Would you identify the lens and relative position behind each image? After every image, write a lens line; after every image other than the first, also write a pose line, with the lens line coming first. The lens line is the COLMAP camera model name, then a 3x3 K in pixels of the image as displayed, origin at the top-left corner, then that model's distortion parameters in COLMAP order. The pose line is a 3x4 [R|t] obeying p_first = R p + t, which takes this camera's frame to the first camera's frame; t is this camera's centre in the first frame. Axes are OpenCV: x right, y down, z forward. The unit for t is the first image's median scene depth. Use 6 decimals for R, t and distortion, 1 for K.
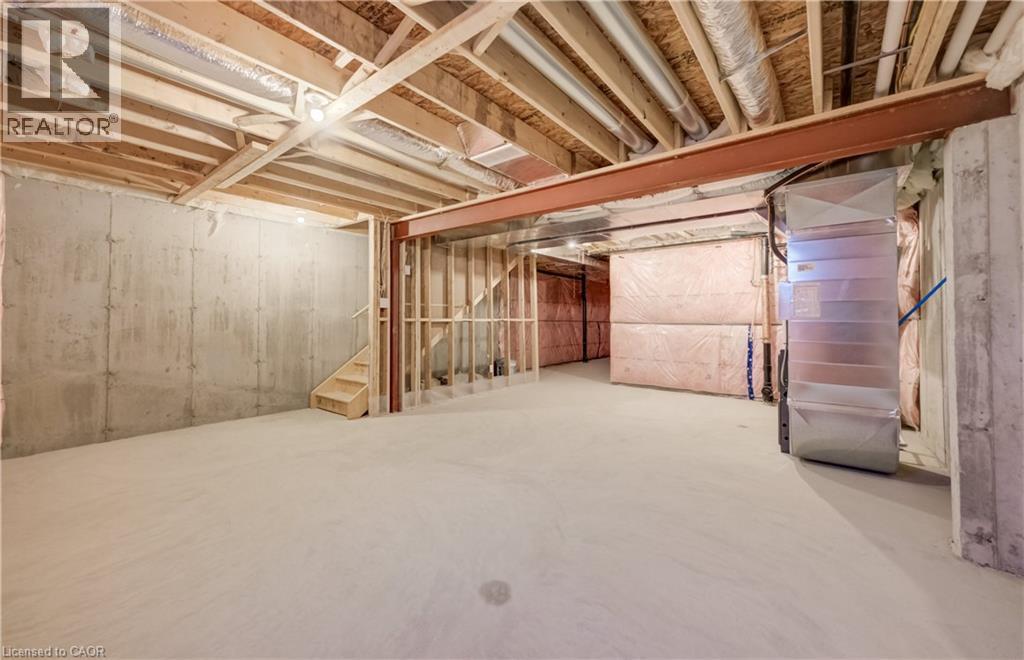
lens RADIAL K [[410.3, 0, 505.1], [0, 410.3, 321.7], [0, 0, 1]] dist [-0.004514, 0.000017]
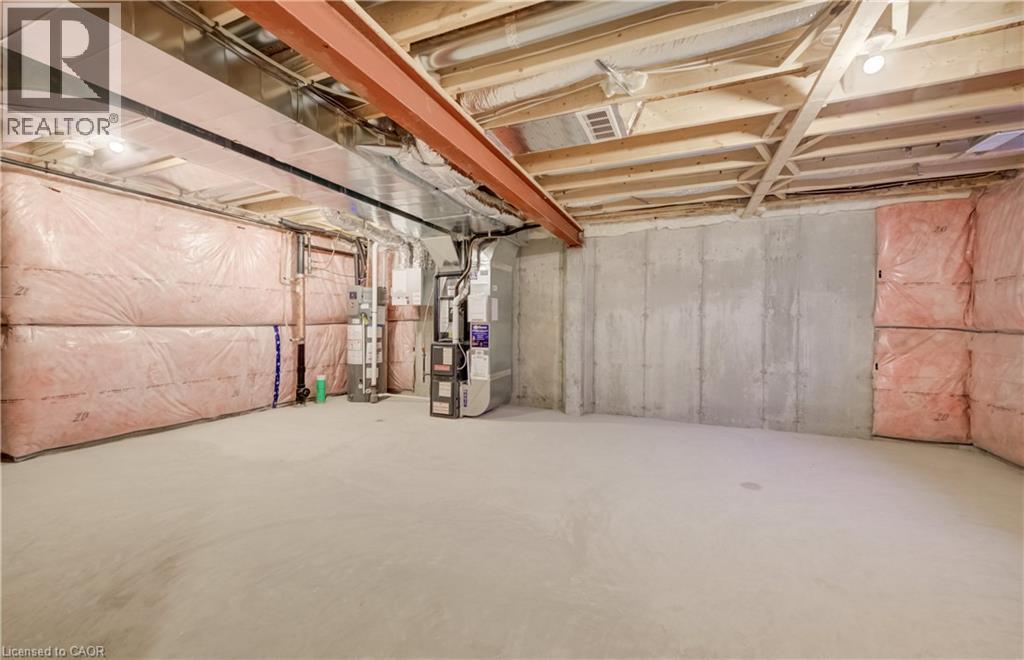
lens RADIAL K [[410.3, 0, 505.1], [0, 410.3, 321.7], [0, 0, 1]] dist [-0.004514, 0.000017]
pose [[-0.299709, -0.000243, 0.954031, -0.403868], [0.001923, 0.999998, 0.000859, -0.000556], [-0.954029, 0.002093, -0.299708, 0.759218]]
